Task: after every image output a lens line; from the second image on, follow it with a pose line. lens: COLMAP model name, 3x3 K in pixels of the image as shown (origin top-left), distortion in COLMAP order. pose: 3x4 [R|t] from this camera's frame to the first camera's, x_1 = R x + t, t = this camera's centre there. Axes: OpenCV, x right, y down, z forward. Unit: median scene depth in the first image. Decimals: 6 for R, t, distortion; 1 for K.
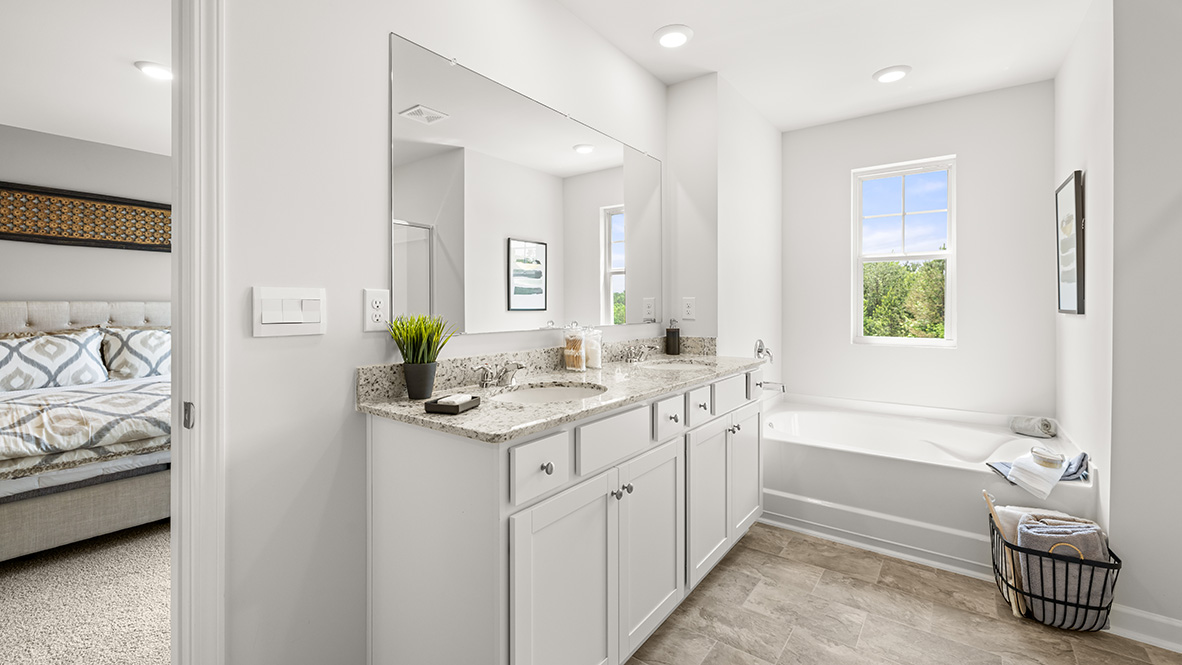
lens RADIAL K [[501.7, 0, 585.6], [0, 501.7, 306.1], [0, 0, 1]] dist [-0.002772, -0.000611]
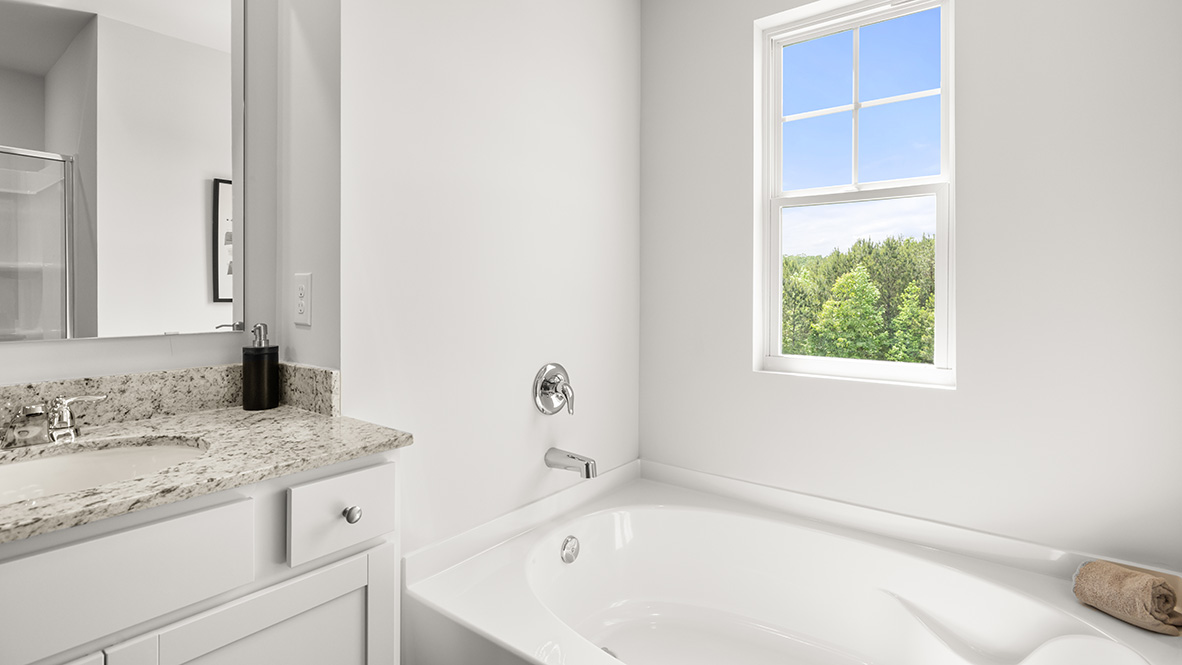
lens RADIAL K [[571.3, 0, 589.5], [0, 571.3, 295.3], [0, 0, 1]] dist [-0.000574, -0.000141]
pose [[0.999755, 0.004417, -0.021708, 0.590846], [-0.004343, 0.999985, 0.003445, -0.001518], [0.021723, -0.003349, 0.999758, 0.670380]]
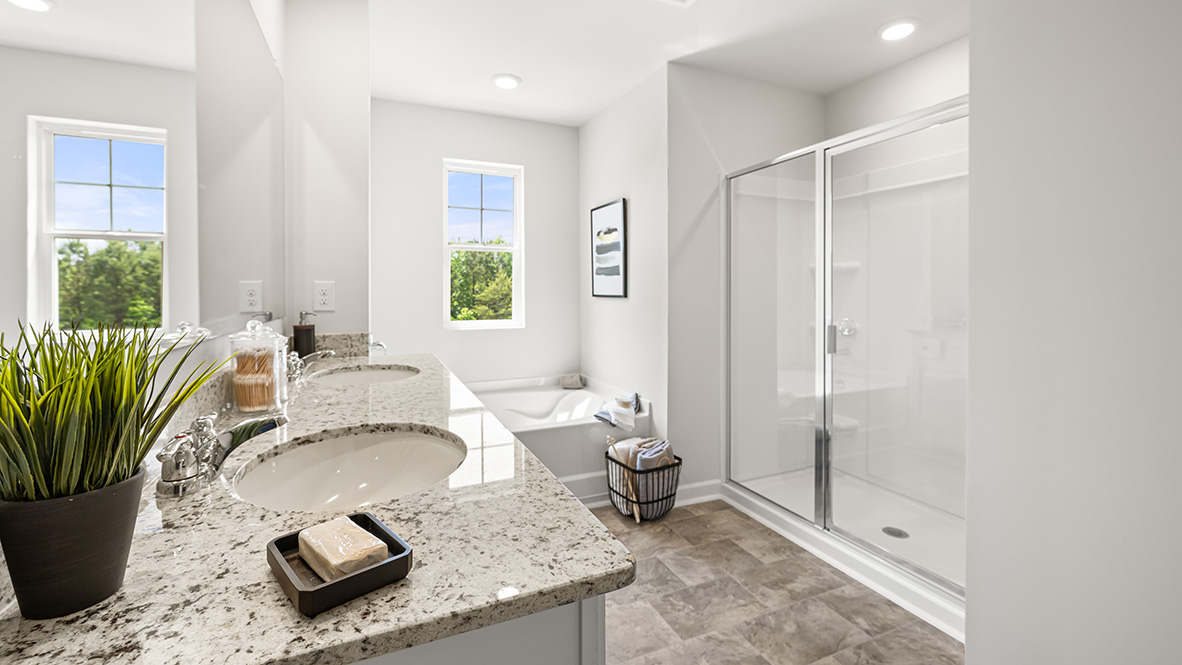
lens RADIAL K [[491.3, 0, 592.6], [0, 491.3, 292.9], [0, 0, 1]] dist [0.000156, 0.000047]
pose [[0.488093, -0.003941, 0.872783, -0.297357], [0.001141, 0.999992, 0.003877, -0.003276], [-0.872791, -0.000897, 0.488094, 0.391646]]
